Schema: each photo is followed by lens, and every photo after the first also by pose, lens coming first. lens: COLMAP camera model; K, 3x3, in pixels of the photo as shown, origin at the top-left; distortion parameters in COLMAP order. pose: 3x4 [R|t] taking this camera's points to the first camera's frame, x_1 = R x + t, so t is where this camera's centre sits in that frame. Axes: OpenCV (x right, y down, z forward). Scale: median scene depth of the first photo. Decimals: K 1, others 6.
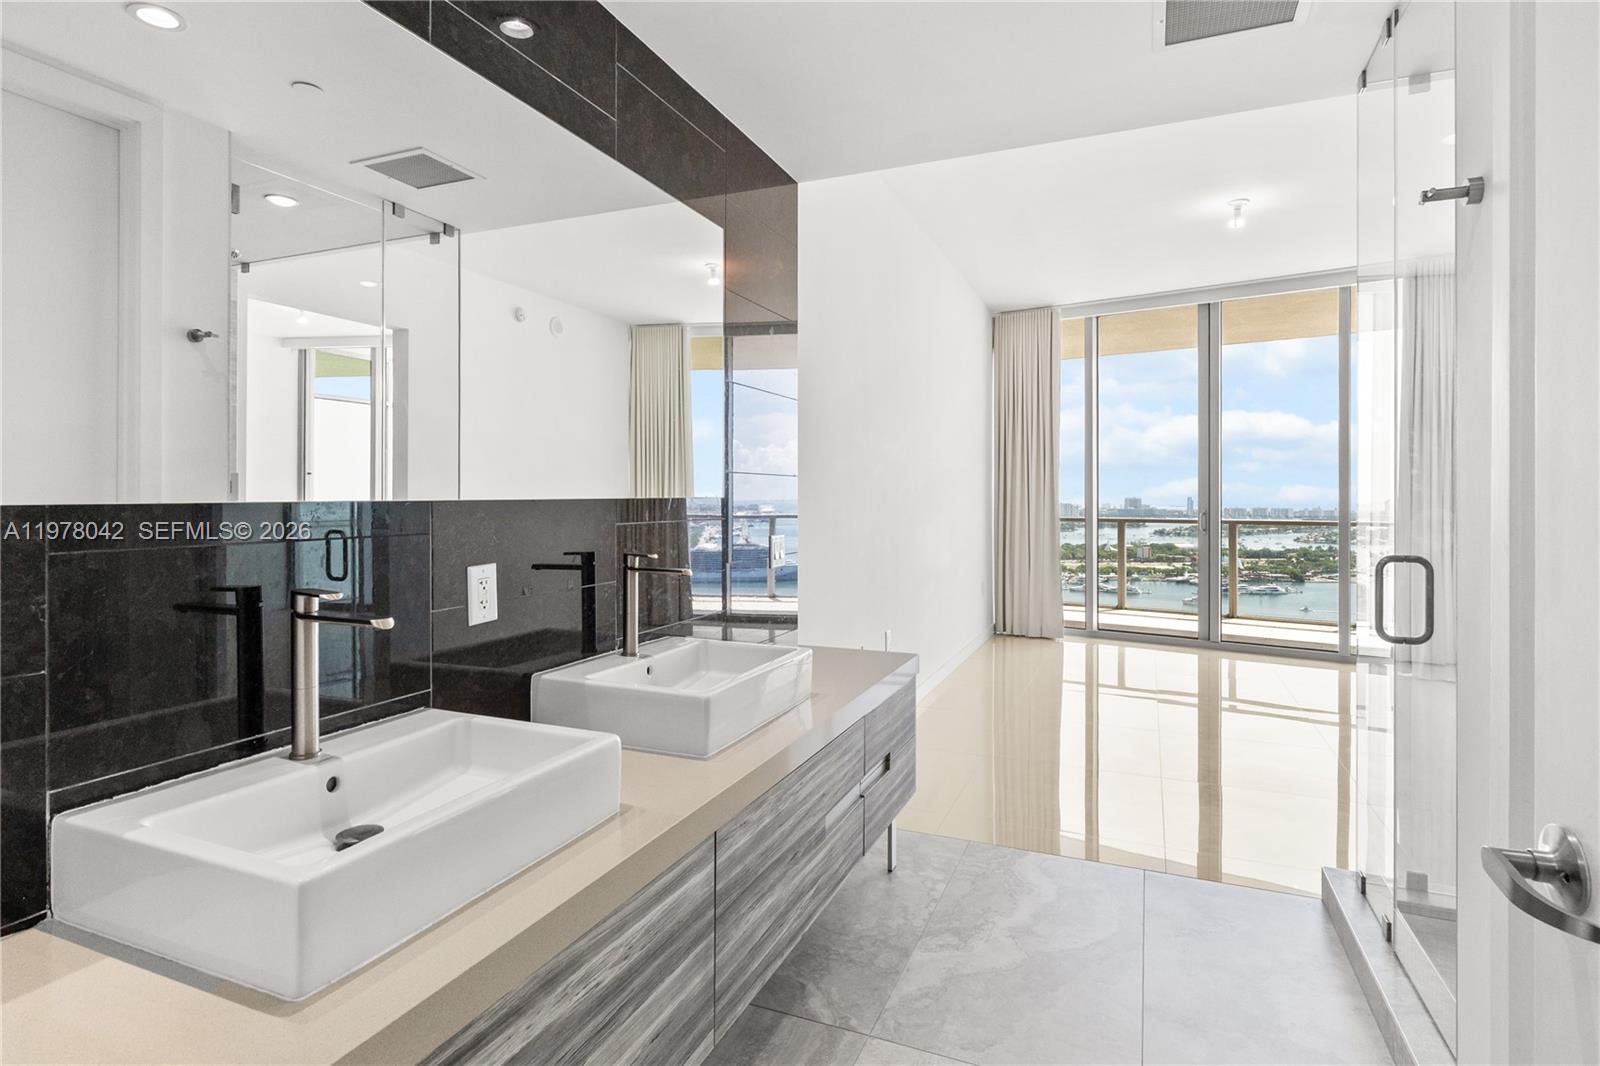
lens RADIAL K [[800.7, 0, 783.0], [0, 800.7, 500.0], [0, 0, 1]] dist [0.001385, -0.000431]
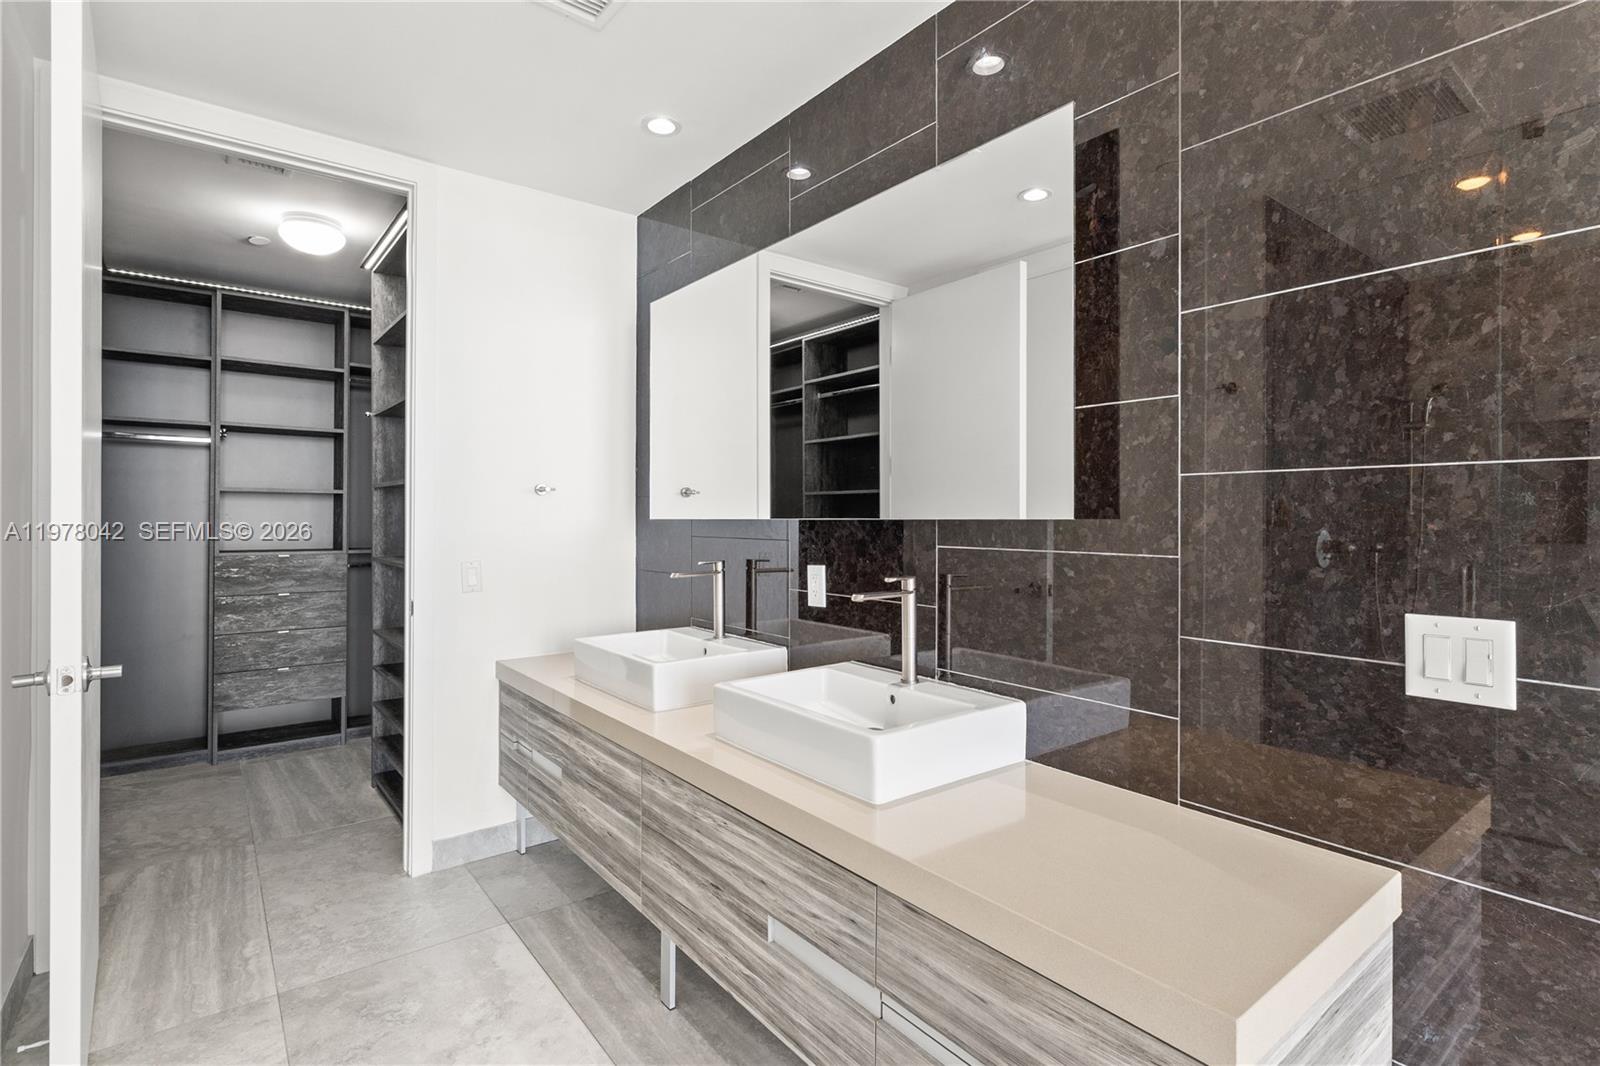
lens RADIAL K [[773.4, 0, 813.9], [0, 773.4, 529.1], [0, 0, 1]] dist [0.011211, -0.001729]
pose [[-0.462682, 0.008403, -0.886485, 0.207686], [-0.004688, 0.999918, 0.011925, 0.000203], [0.886512, 0.009674, -0.462604, 0.404921]]
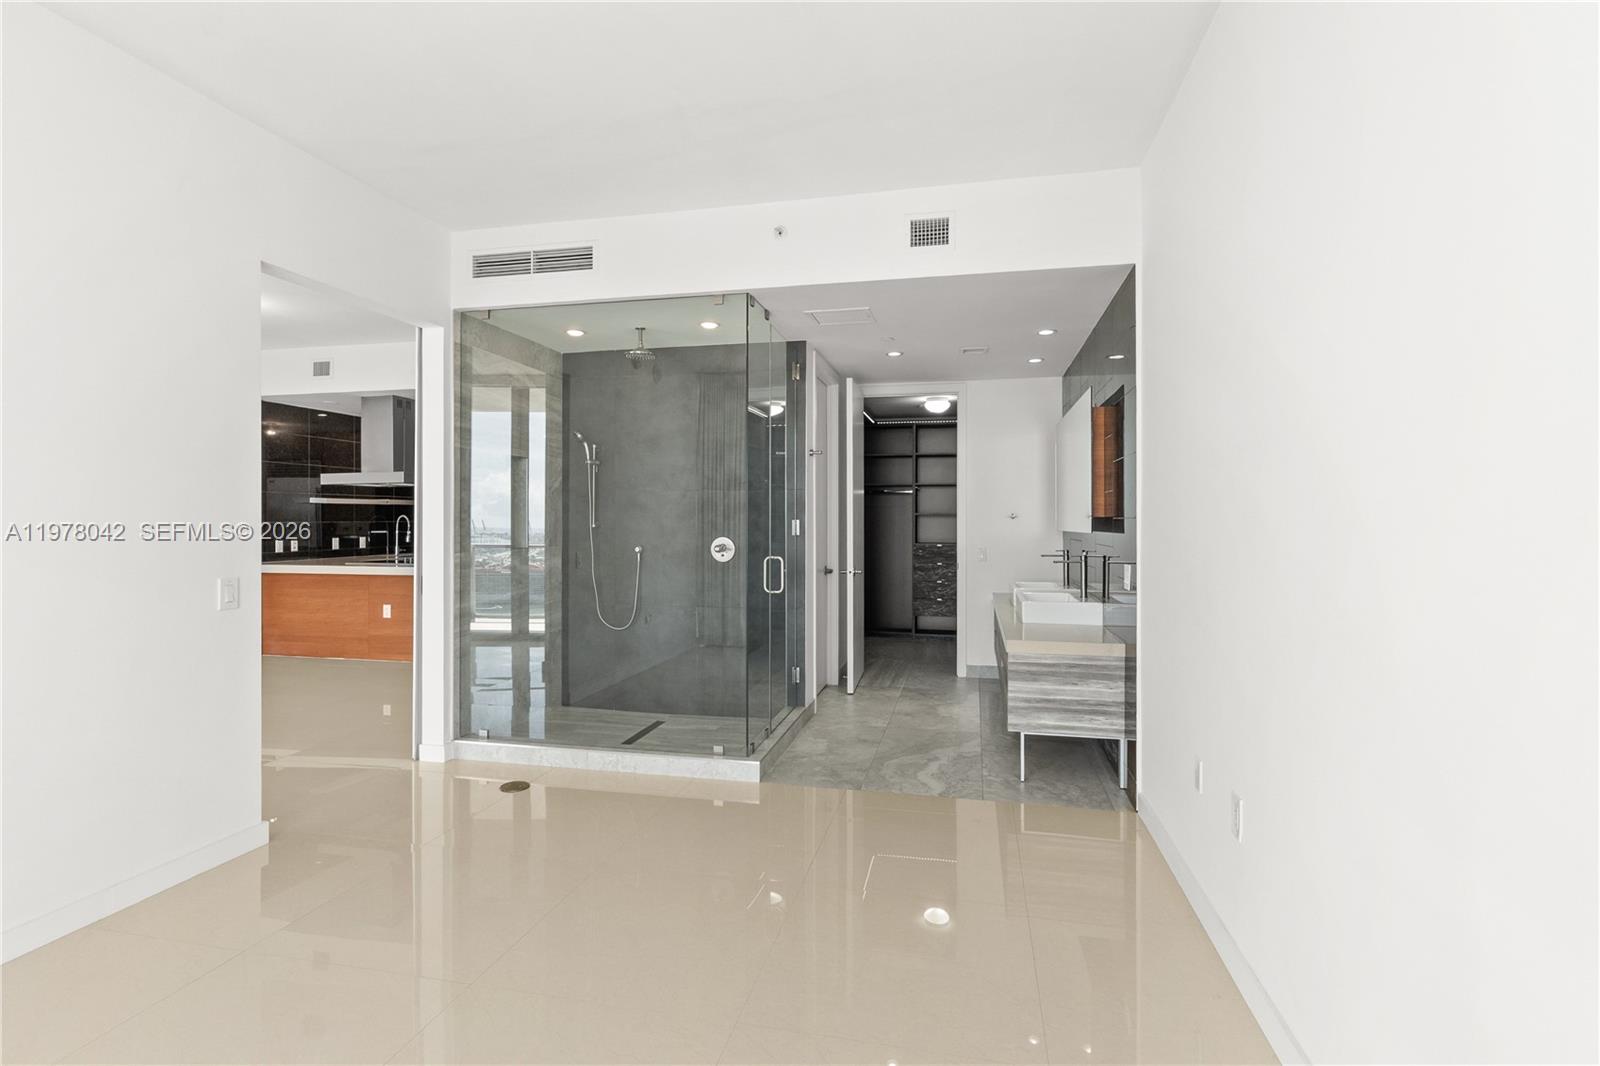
lens RADIAL K [[773.4, 0, 805.5], [0, 773.4, 523.1], [0, 0, 1]] dist [0.011211, -0.001729]
pose [[-0.978604, -0.001639, -0.205746, 0.336434], [-0.002023, 0.999997, 0.001656, -0.008086], [0.205743, 0.002037, -0.978604, 0.945381]]
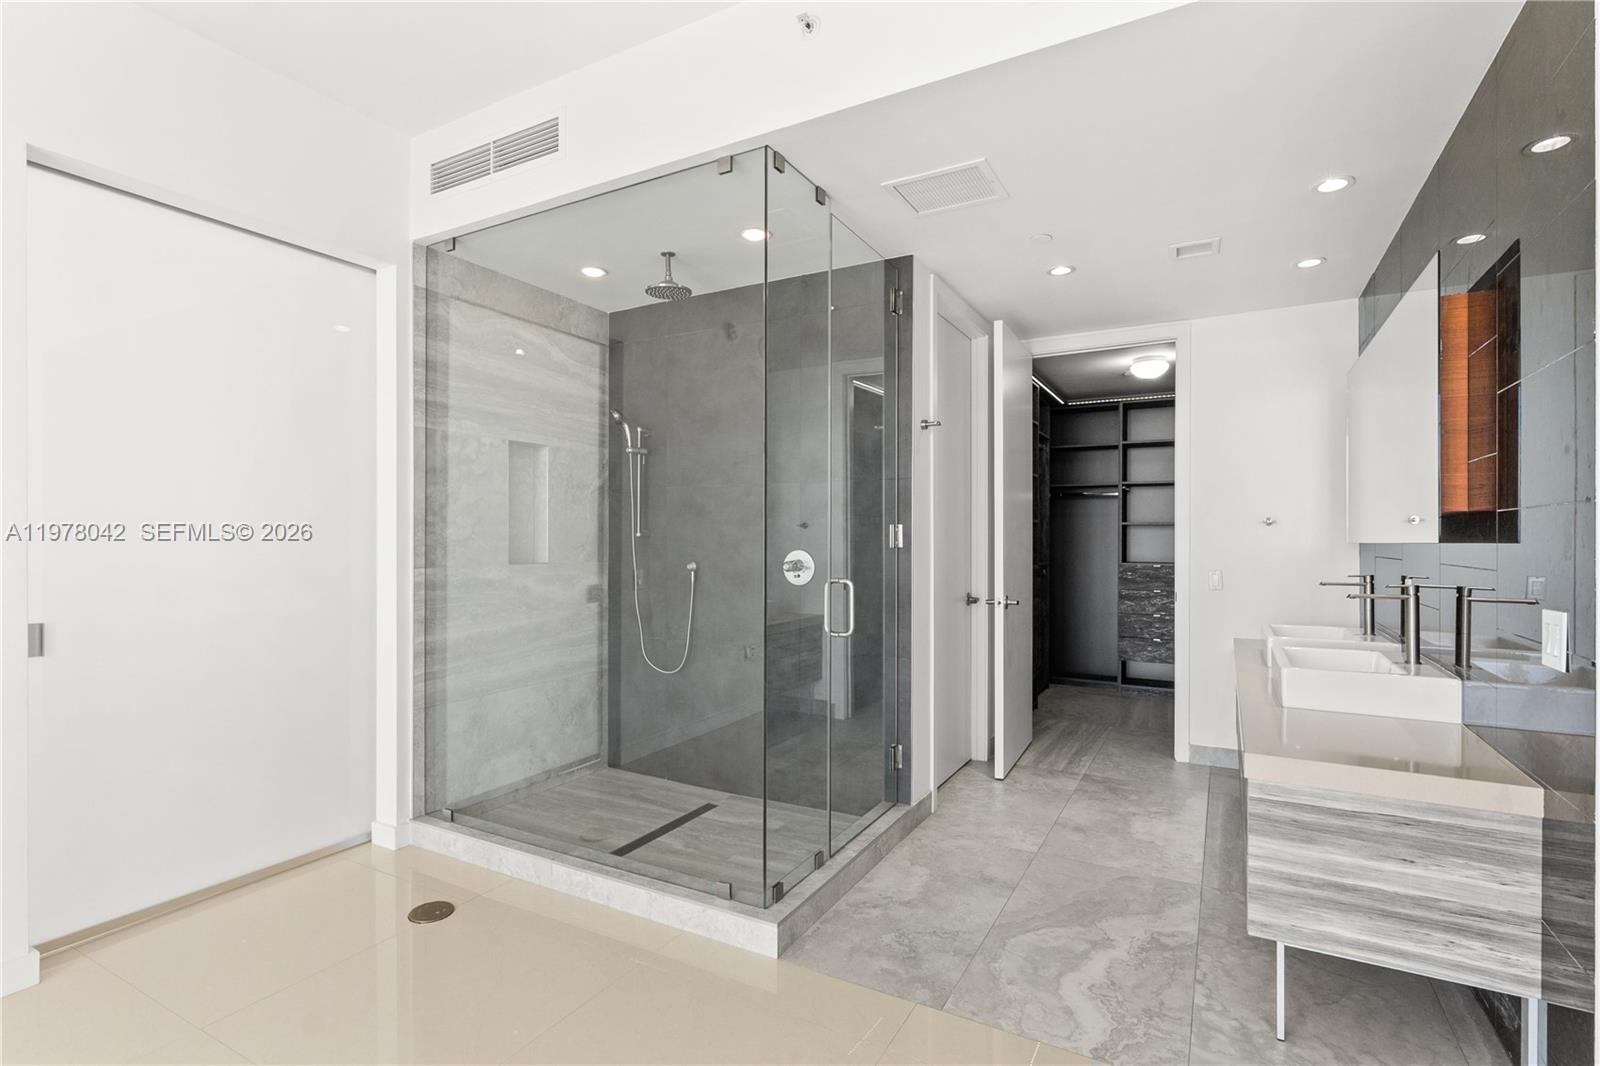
lens RADIAL K [[773.4, 0, 797.2], [0, 773.4, 542.9], [0, 0, 1]] dist [0.011211, -0.001729]
pose [[-0.996360, -0.002524, 0.085211, 0.212670], [-0.002251, 0.999992, 0.003307, 0.000389], [-0.085218, 0.003103, -0.996357, 0.714791]]
